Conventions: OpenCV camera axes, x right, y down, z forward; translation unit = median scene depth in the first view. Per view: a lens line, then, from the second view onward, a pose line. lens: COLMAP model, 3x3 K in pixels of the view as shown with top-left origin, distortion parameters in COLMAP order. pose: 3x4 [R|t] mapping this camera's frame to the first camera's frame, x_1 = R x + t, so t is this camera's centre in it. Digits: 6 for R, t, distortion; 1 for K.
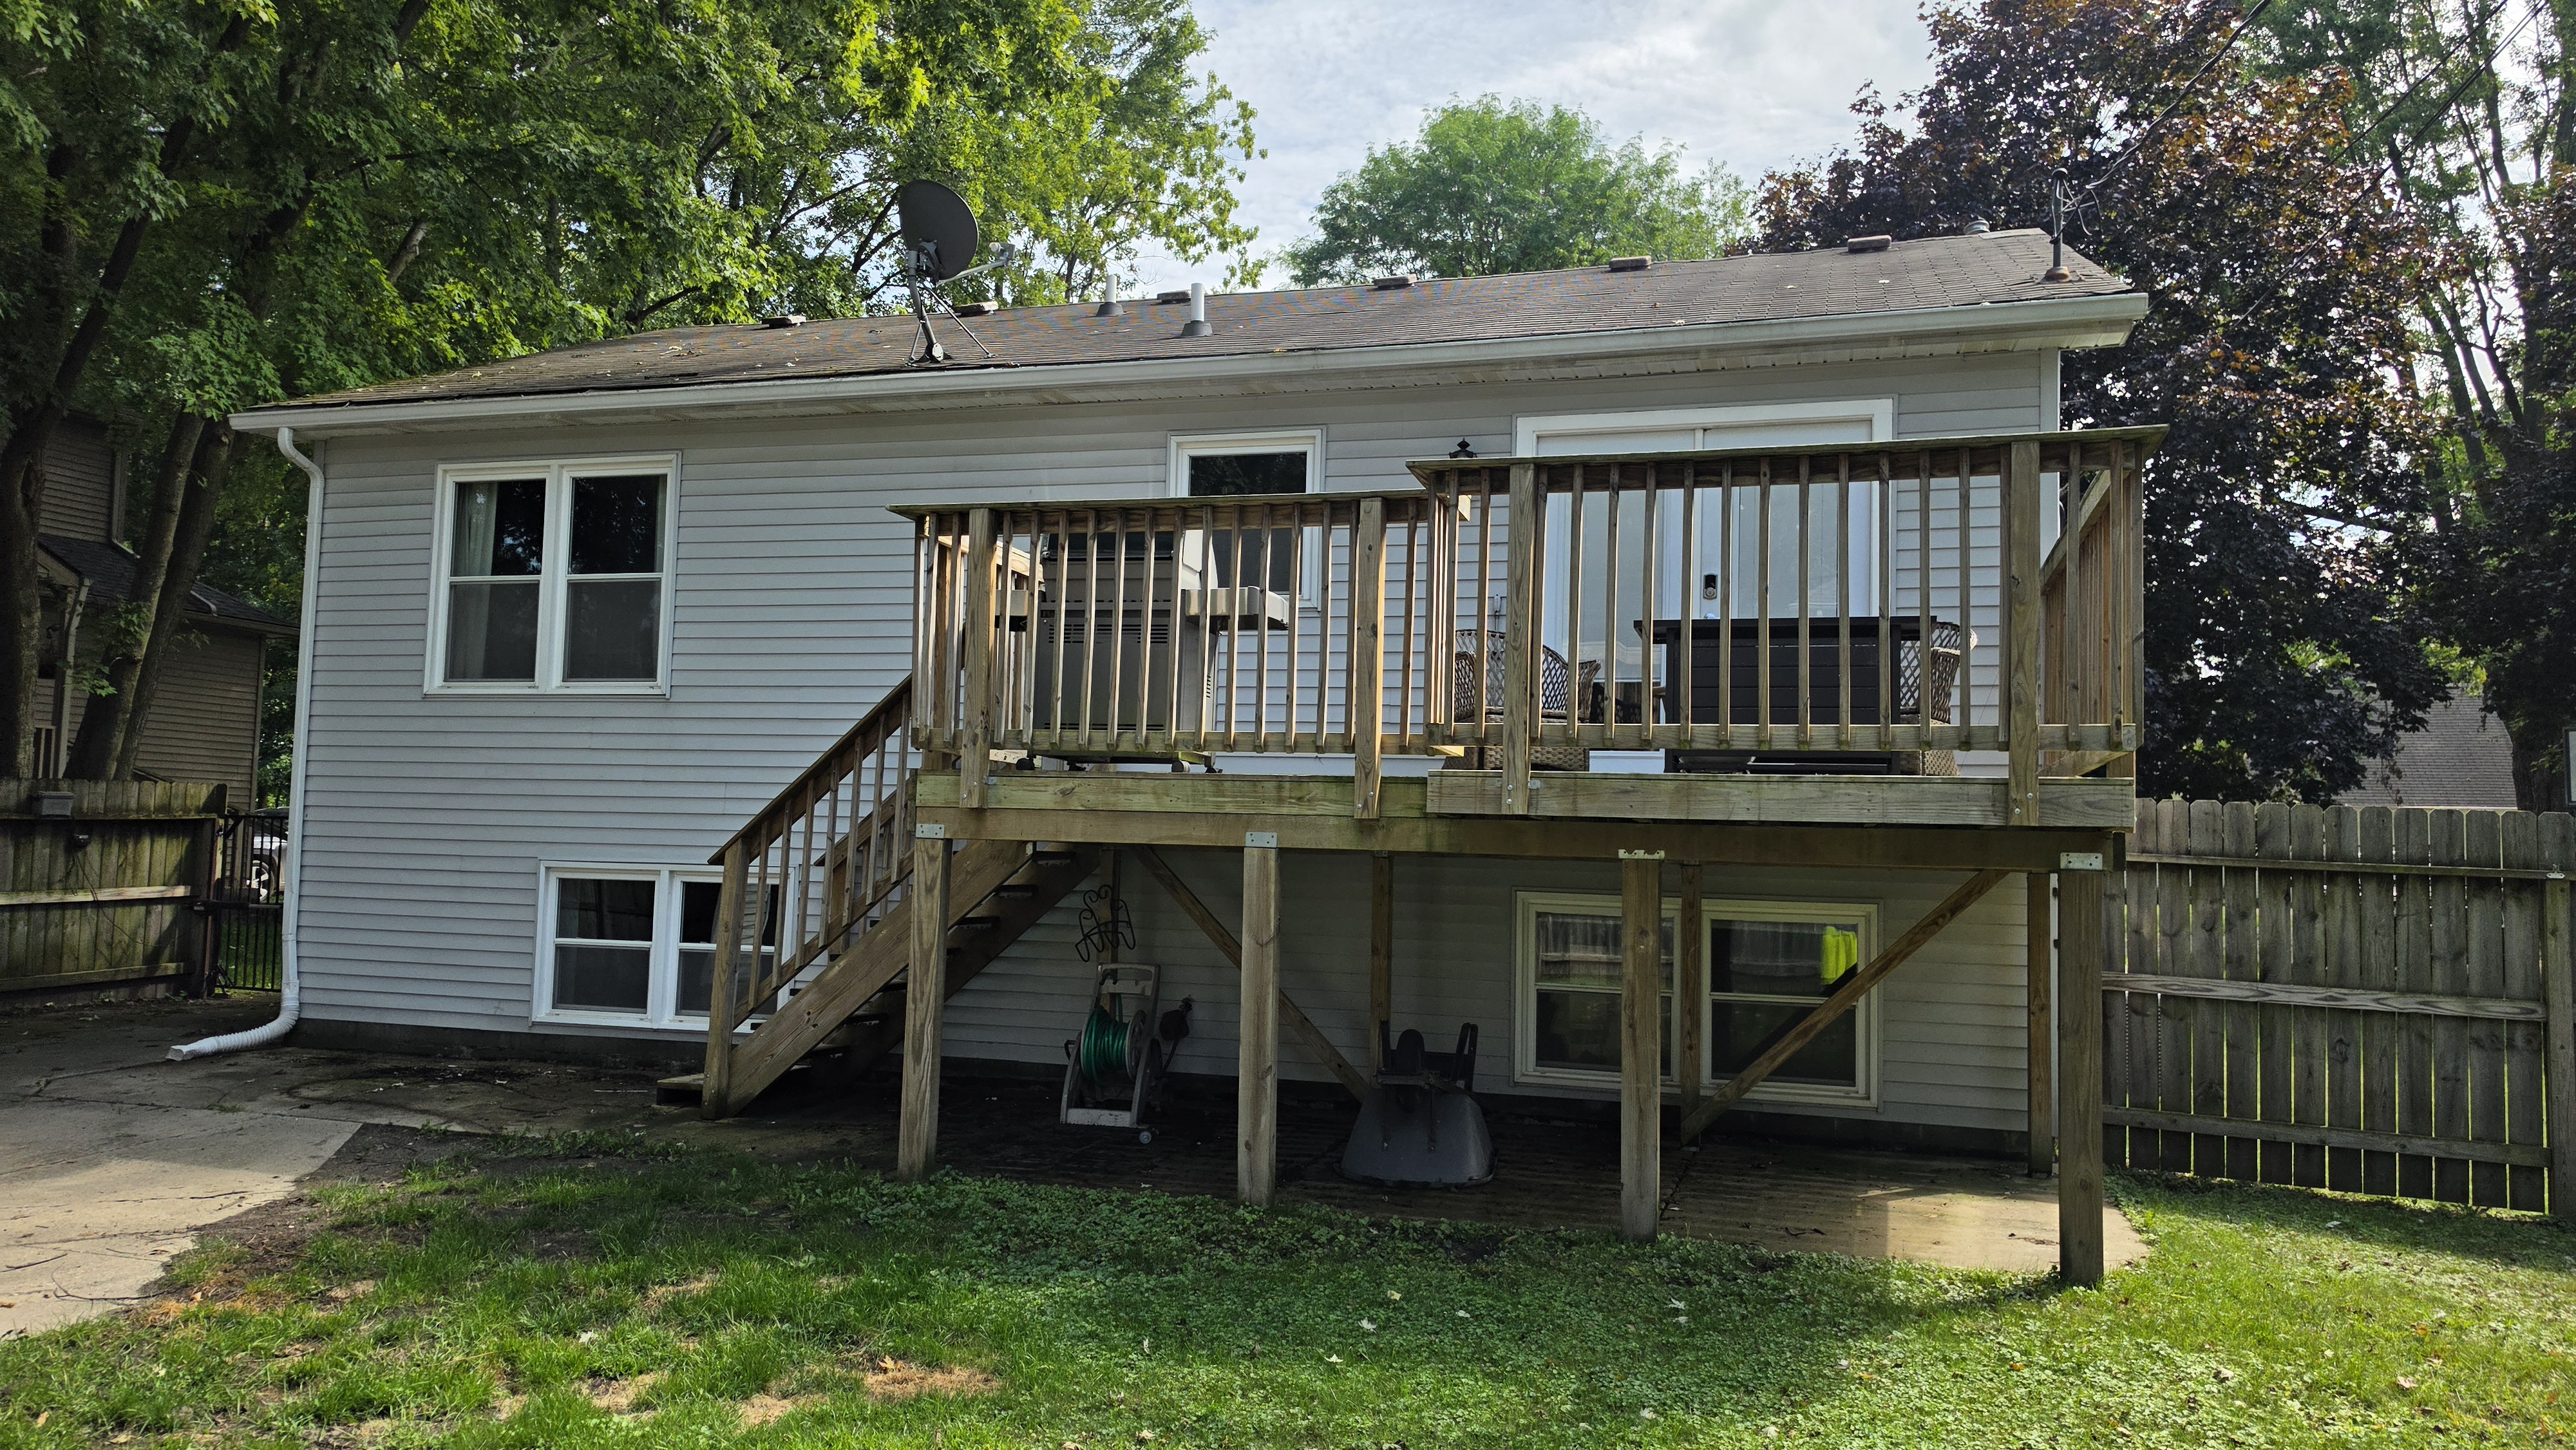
lens RADIAL K [[1777.6, 0, 1285.2], [0, 1777.6, 738.2], [0, 0, 1]] dist [0.074618, -0.077504]
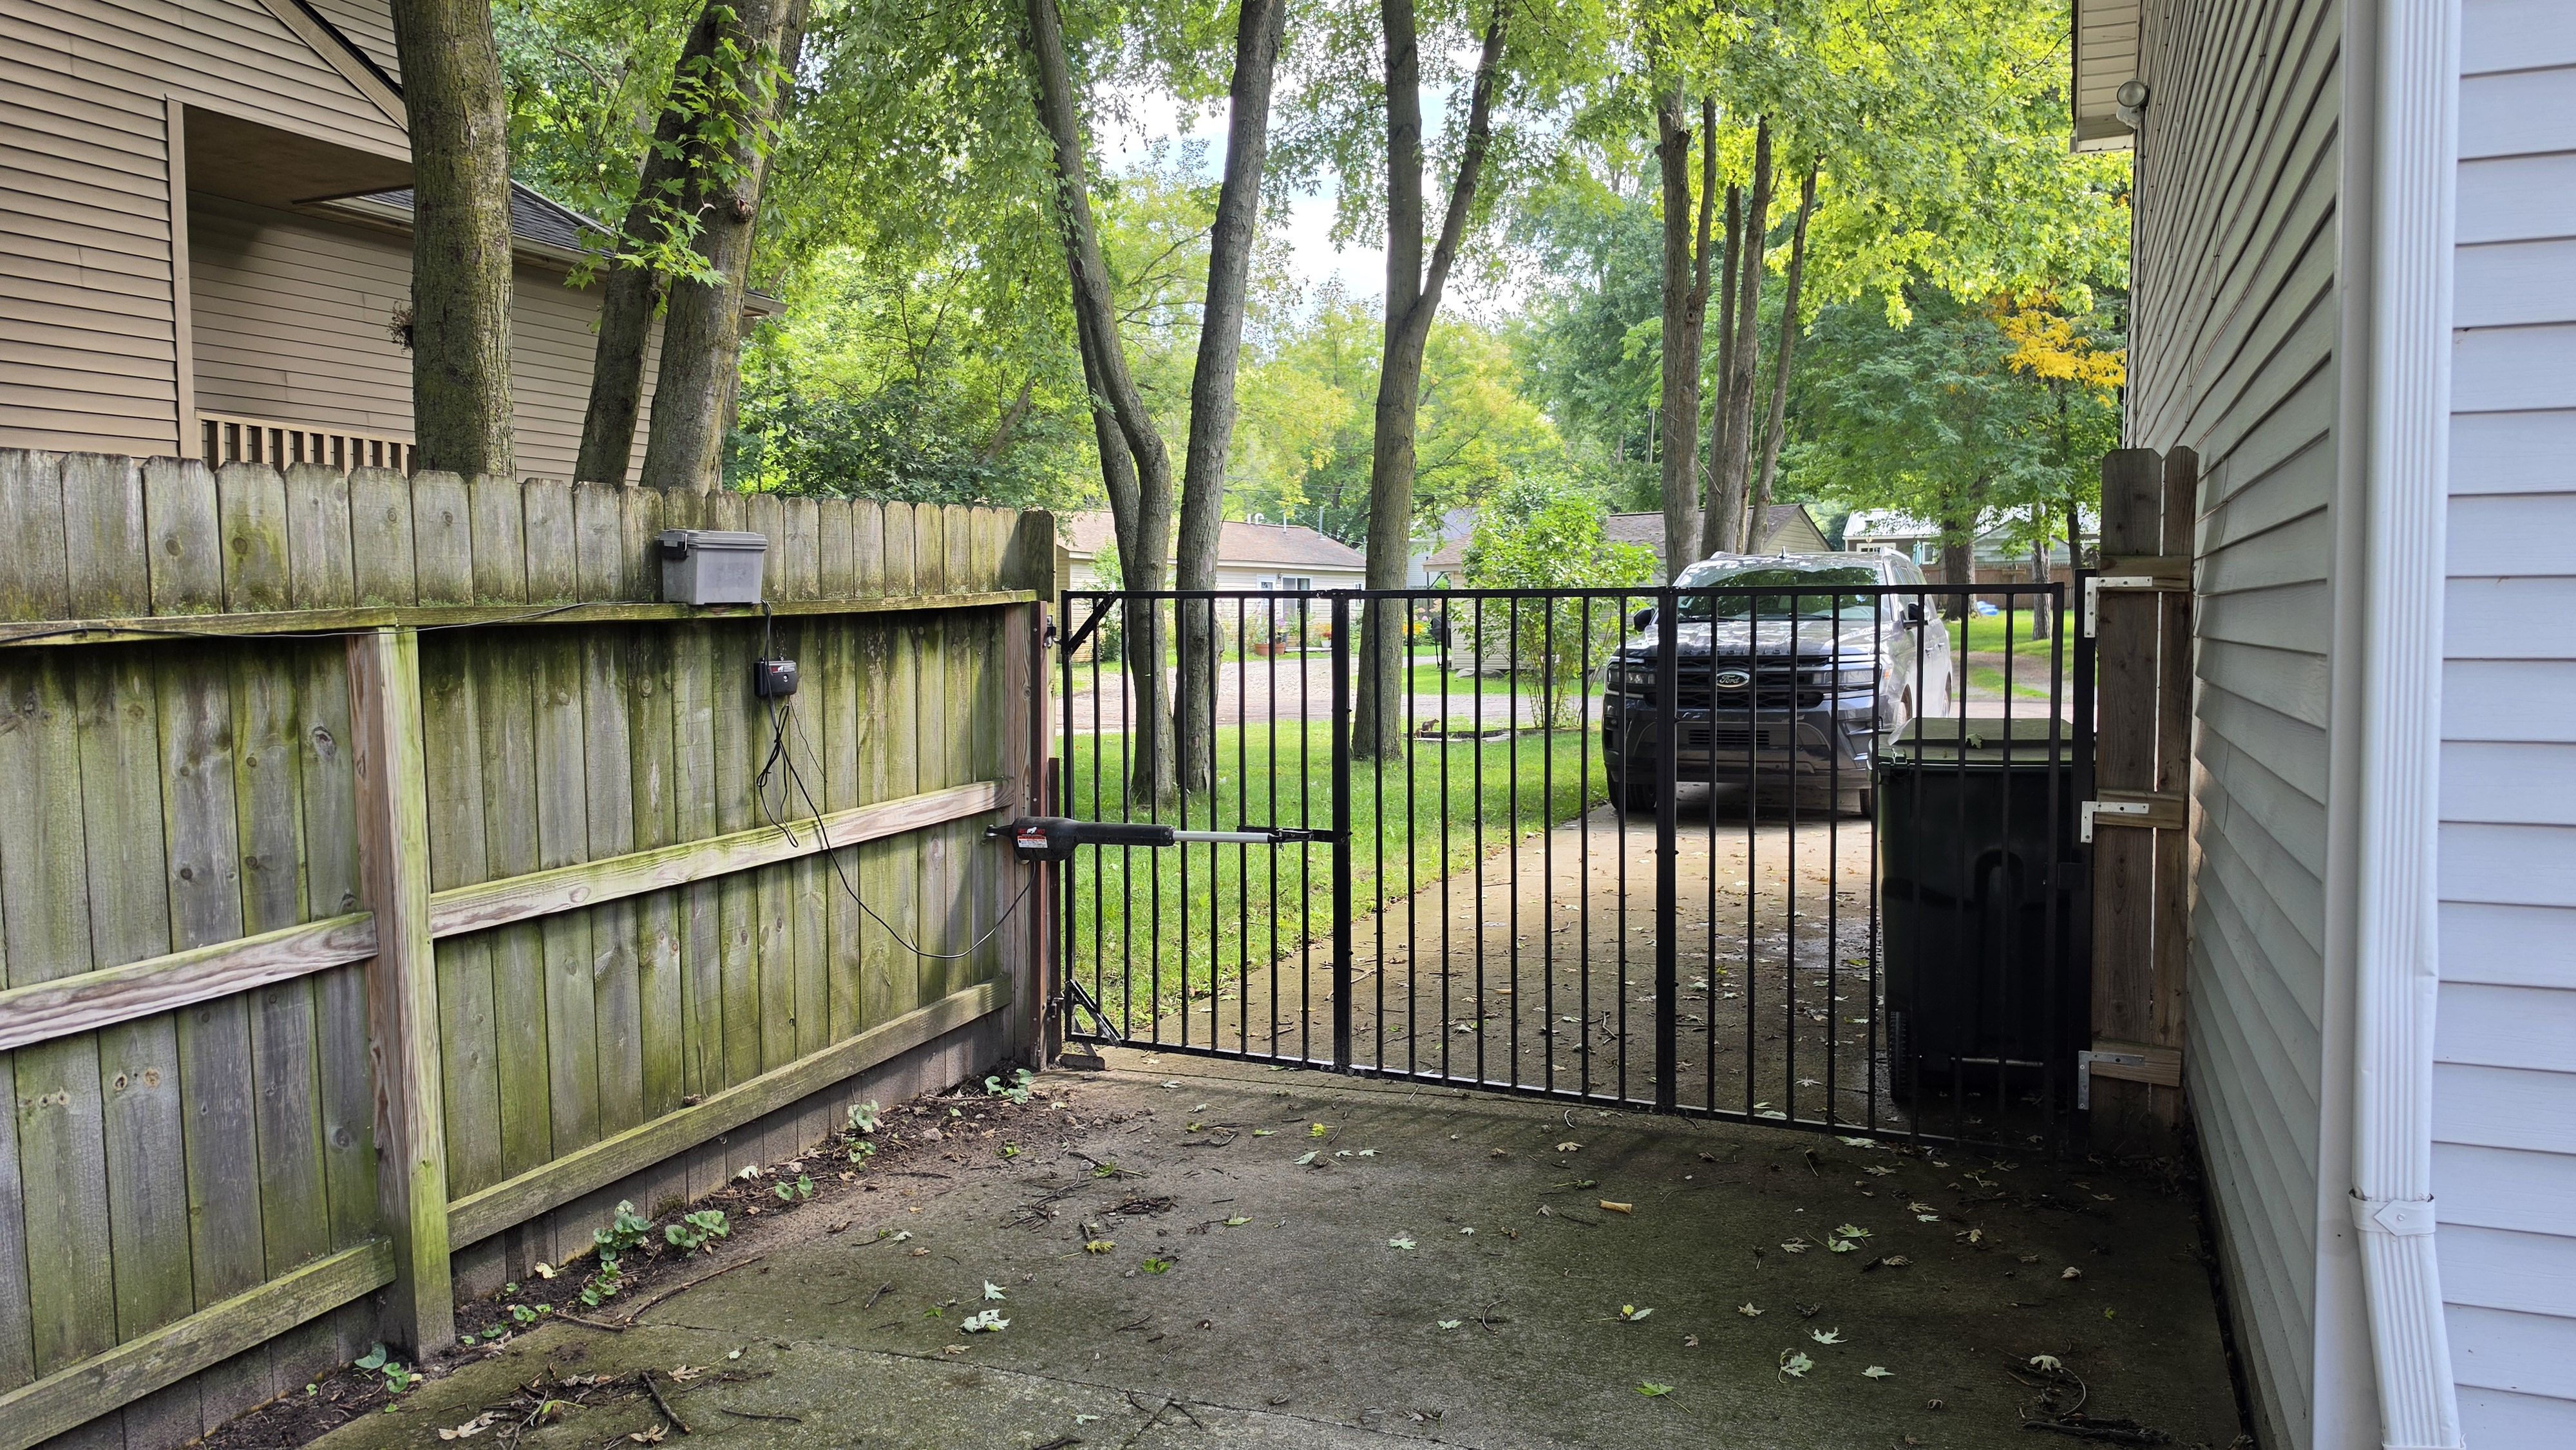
lens RADIAL K [[1777.6, 0, 1295.2], [0, 1777.6, 712.1], [0, 0, 1]] dist [0.074618, -0.077504]
pose [[0.995113, -0.017322, -0.097208, -0.532727], [0.028773, 0.992636, 0.117666, 0.026548], [0.094454, -0.119888, 0.988284, 0.673571]]
